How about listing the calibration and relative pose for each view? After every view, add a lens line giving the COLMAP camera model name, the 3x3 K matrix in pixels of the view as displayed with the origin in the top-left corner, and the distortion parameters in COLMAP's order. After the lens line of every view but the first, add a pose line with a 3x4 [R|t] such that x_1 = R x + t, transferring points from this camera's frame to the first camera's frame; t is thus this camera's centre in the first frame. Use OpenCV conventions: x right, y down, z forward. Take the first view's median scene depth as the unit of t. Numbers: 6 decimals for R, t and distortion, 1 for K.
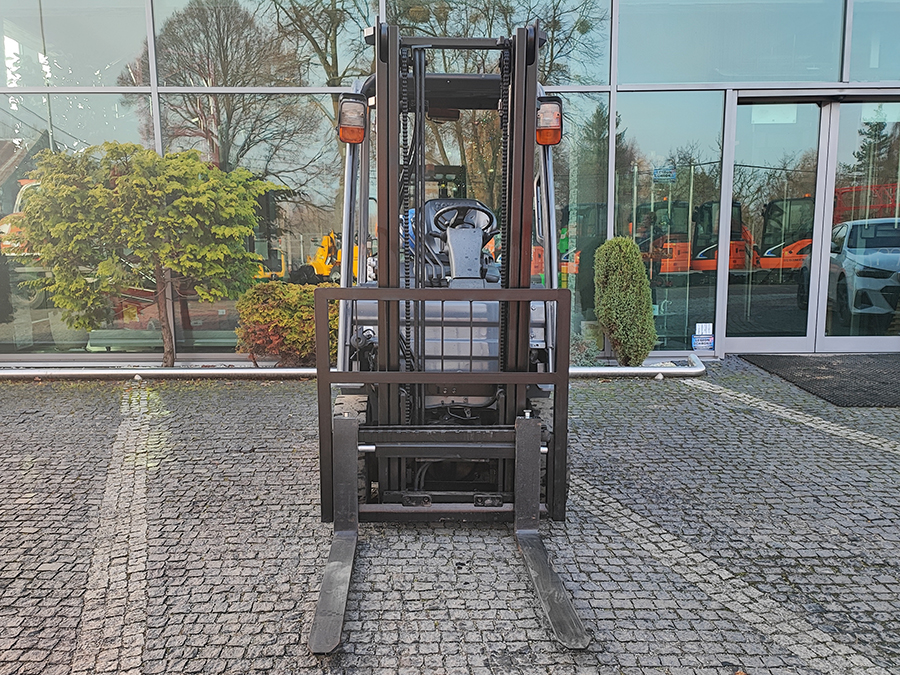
lens RADIAL K [[723.0, 0, 450.0], [0, 723.0, 330.0], [0, 0, 1]] dist [0.004334, 0.000601]
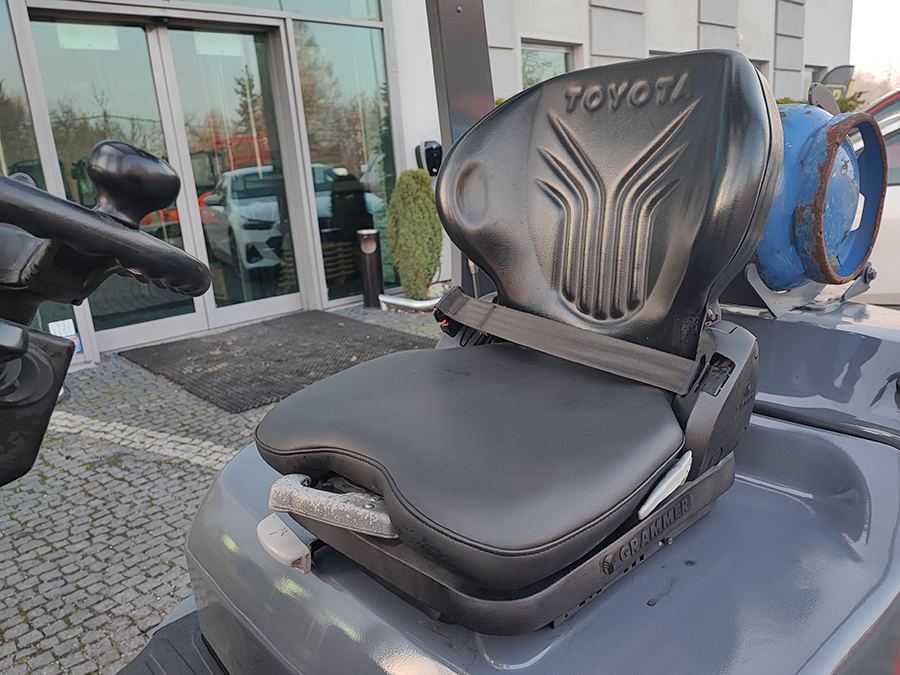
lens RADIAL K [[606.0, 0, 450.0], [0, 606.0, 337.5], [0, 0, 1]] dist [0.000172, -0.001093]
pose [[0.694212, -0.241489, 0.678050, 0.201942], [0.162946, 0.970308, 0.178748, -0.041056], [-0.701083, -0.013603, 0.712950, 0.267668]]
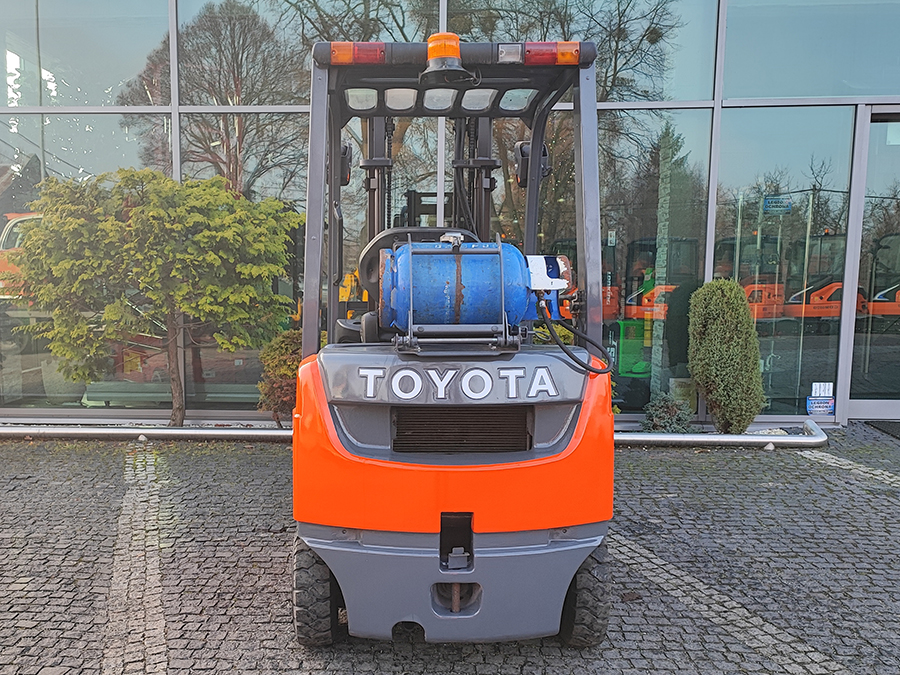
lens RADIAL K [[836.6, 0, 450.0], [0, 836.6, 337.5], [0, 0, 1]] dist [0.001416, 0.001055]
pose [[0.998985, 0.006594, -0.044564, -0.031910], [-0.008967, 0.998540, -0.053260, -0.005883], [0.044148, 0.053606, 0.997586, 0.022022]]
